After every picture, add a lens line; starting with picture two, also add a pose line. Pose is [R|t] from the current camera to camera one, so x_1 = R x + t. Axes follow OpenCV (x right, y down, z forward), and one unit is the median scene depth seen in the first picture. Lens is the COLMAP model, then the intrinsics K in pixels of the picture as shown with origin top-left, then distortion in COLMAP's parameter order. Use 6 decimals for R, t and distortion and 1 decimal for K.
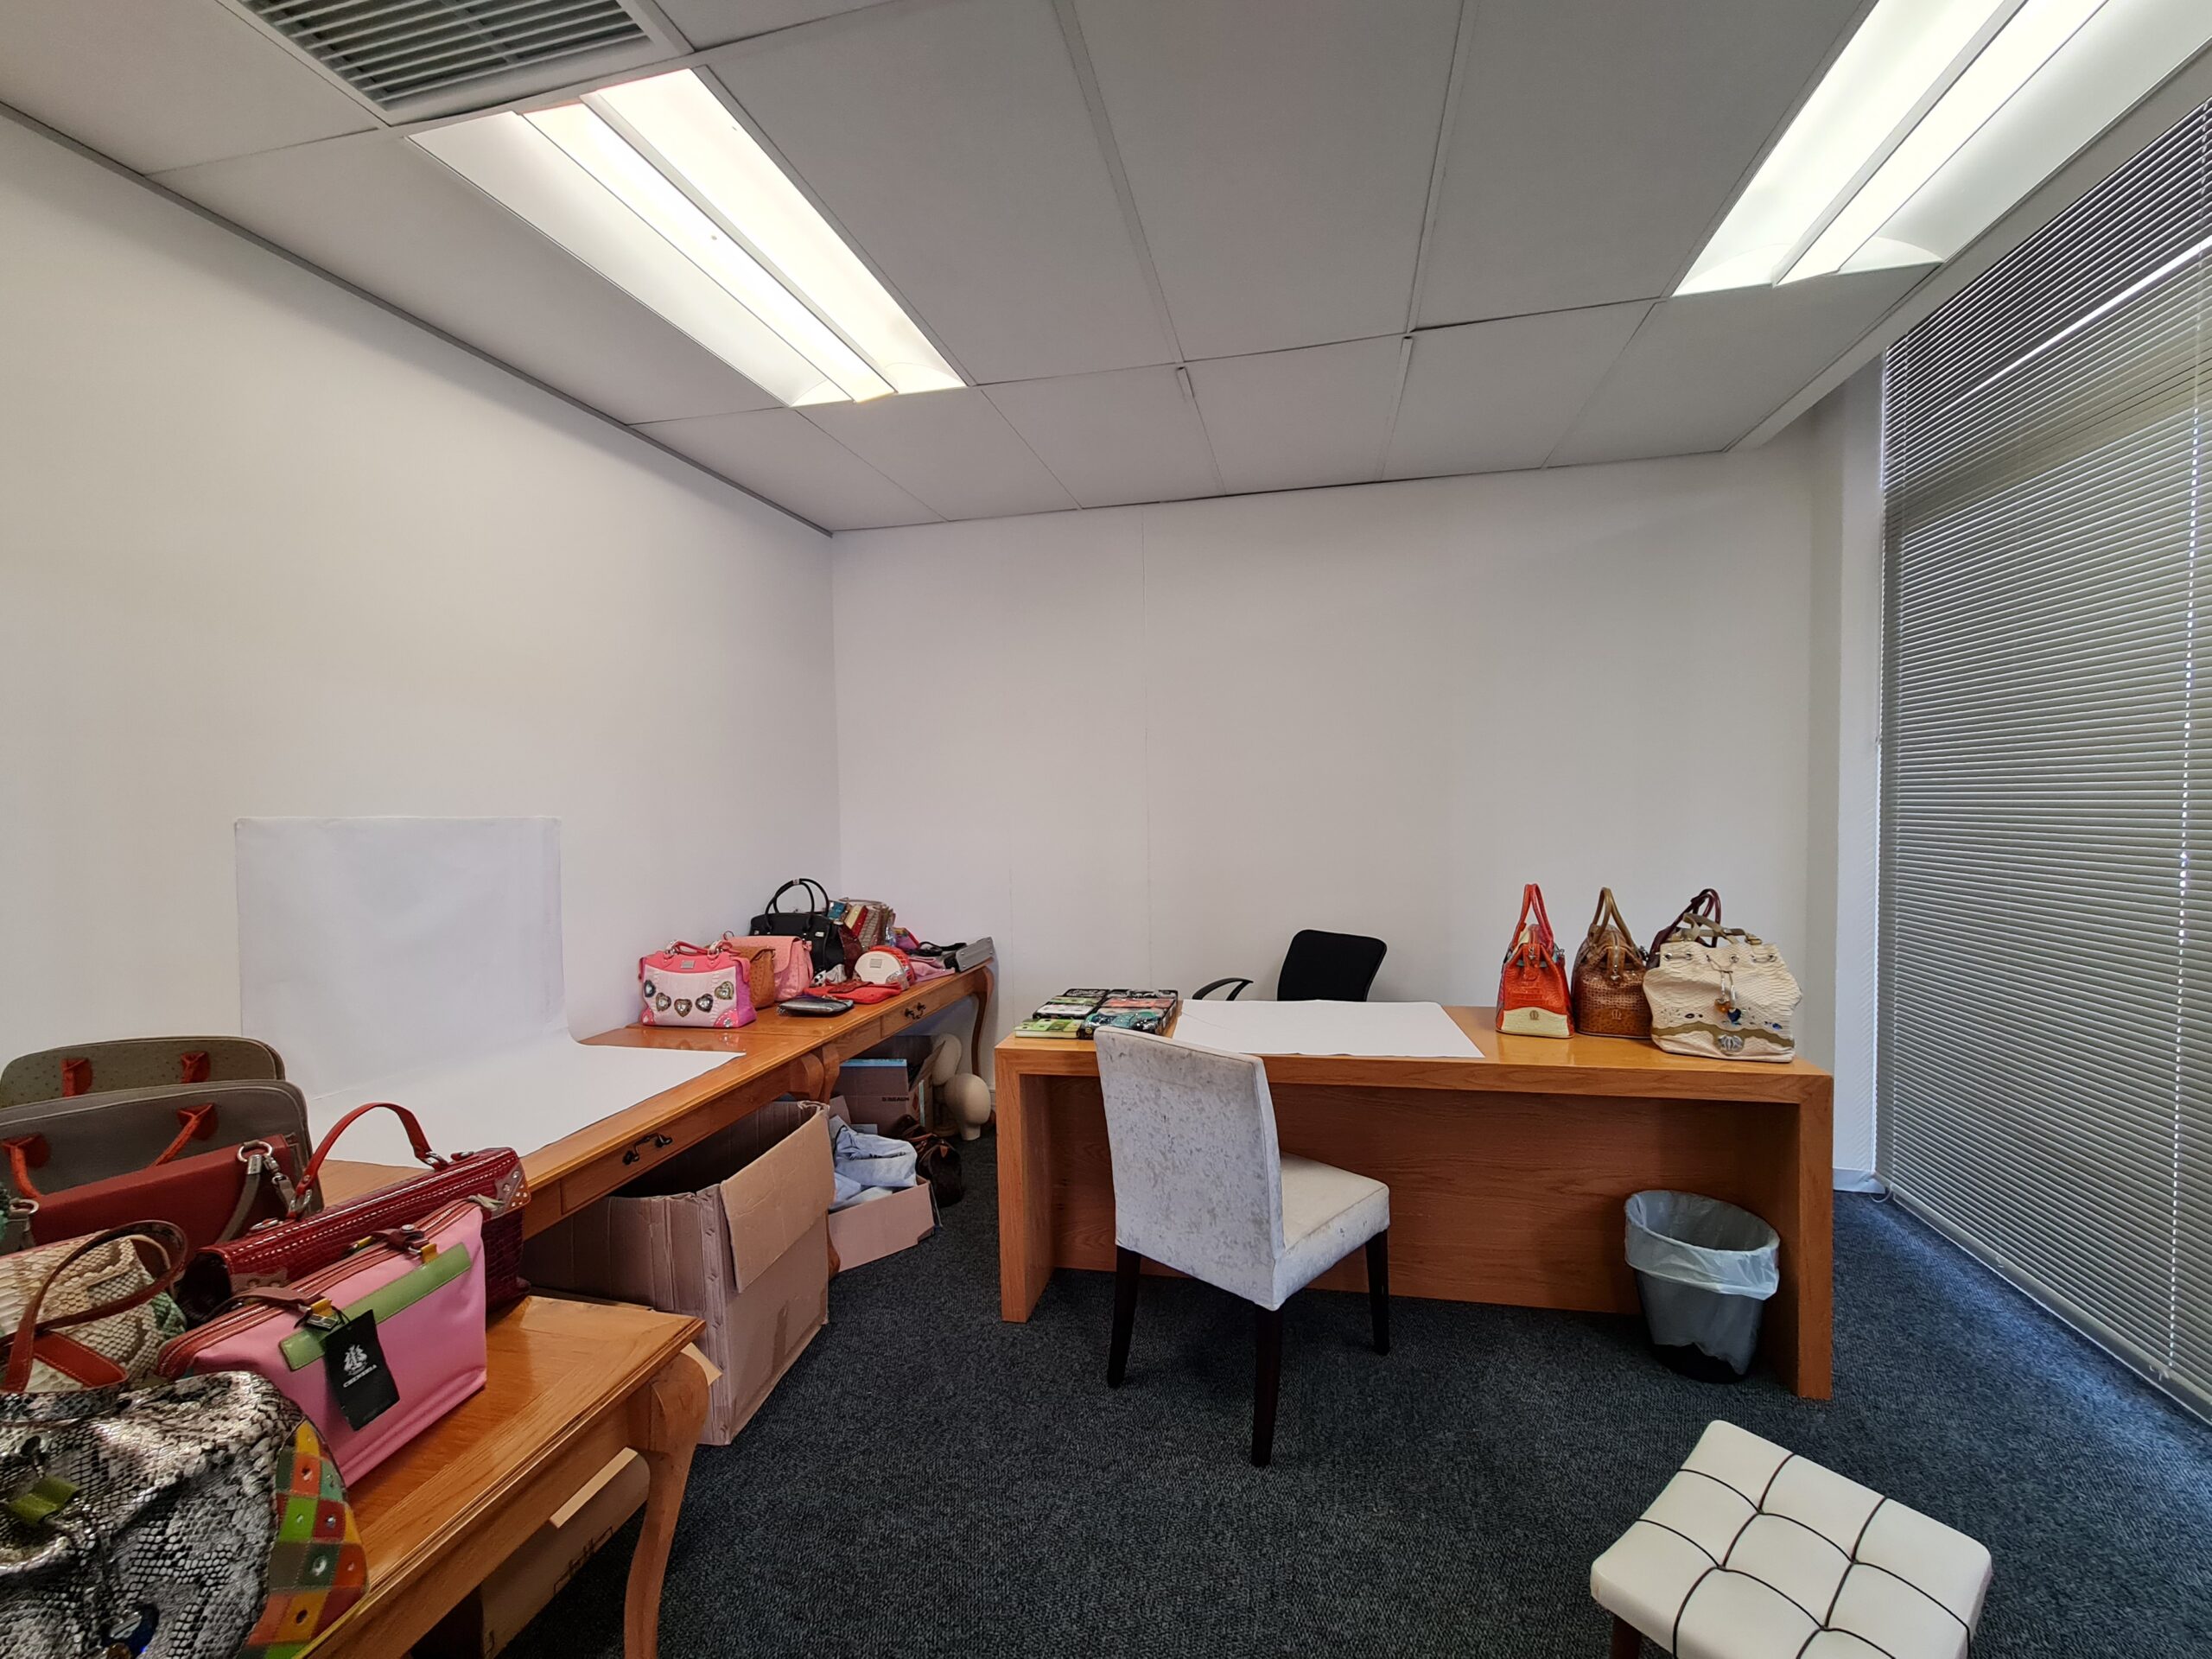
lens RADIAL K [[900.0, 0, 1129.7], [0, 900.0, 834.1], [0, 0, 1]] dist [-0.001401, 0.000107]
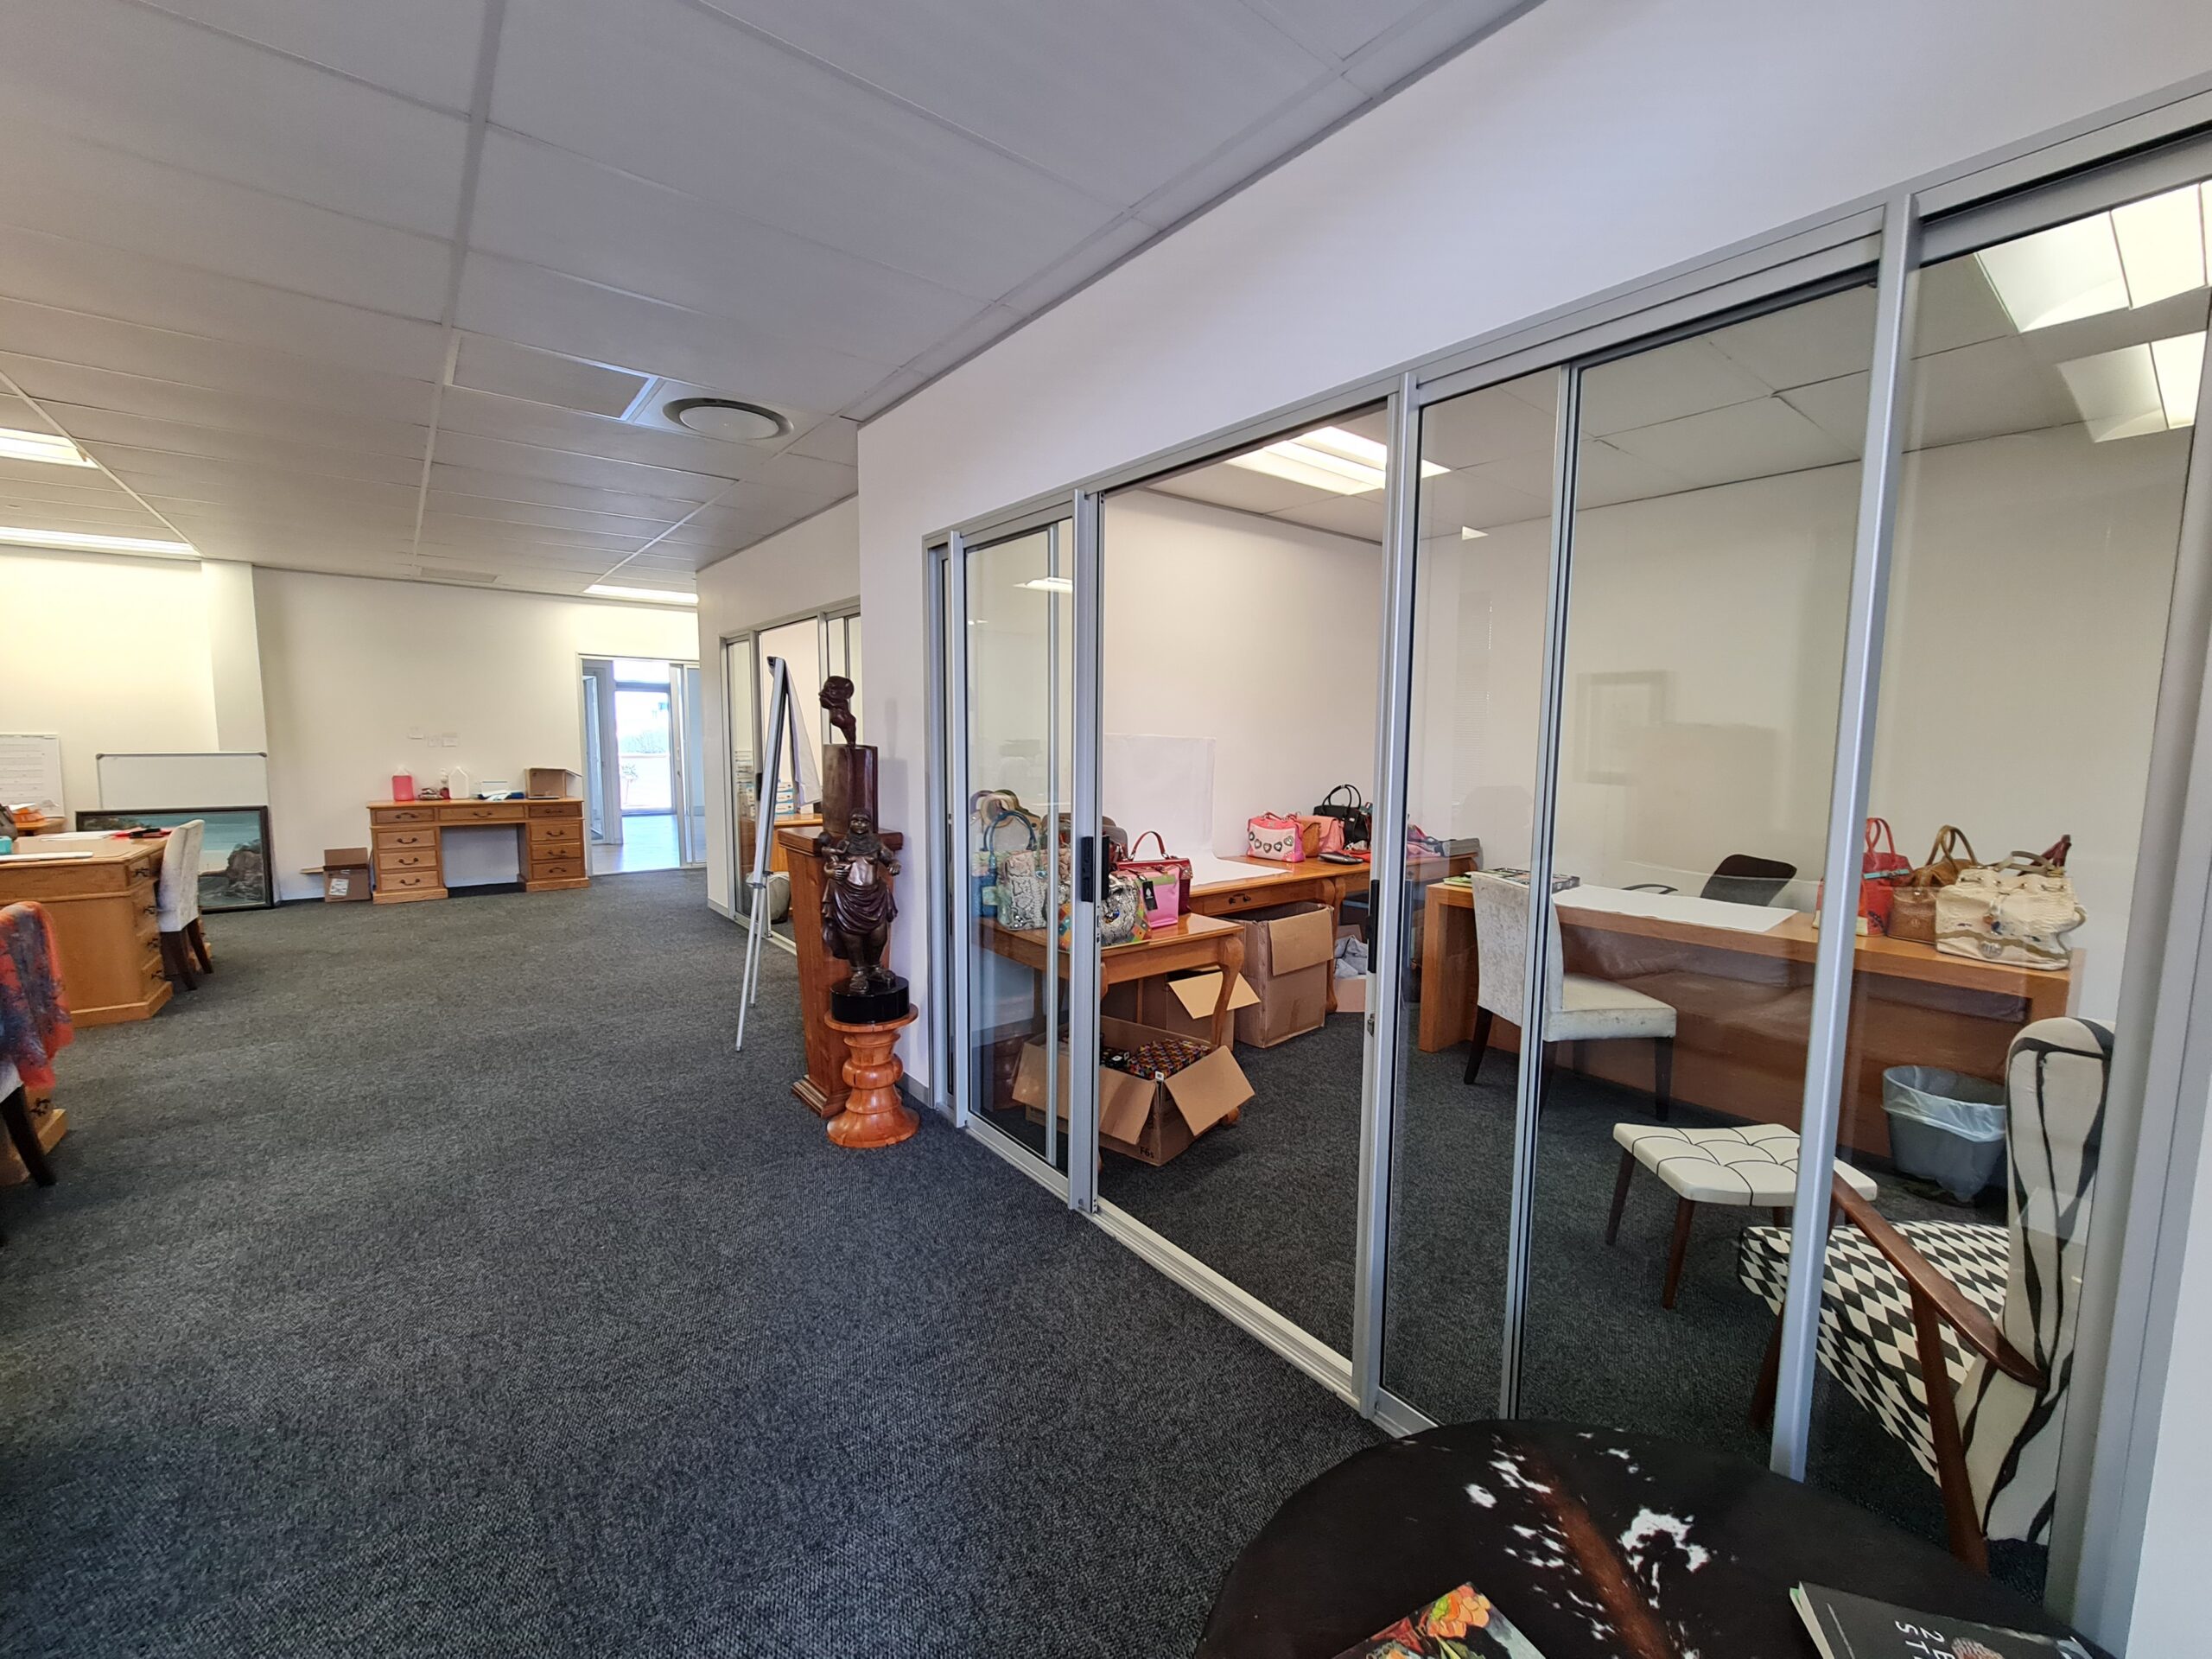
lens RADIAL K [[900.0, 0, 1126.5], [0, 900.0, 831.3], [0, 0, 1]] dist [-0.001401, 0.000107]
pose [[0.781648, 0.096628, -0.616189, 0.382173], [-0.055717, 0.994794, 0.085320, 0.024065], [0.621226, -0.032358, 0.782963, -0.569267]]
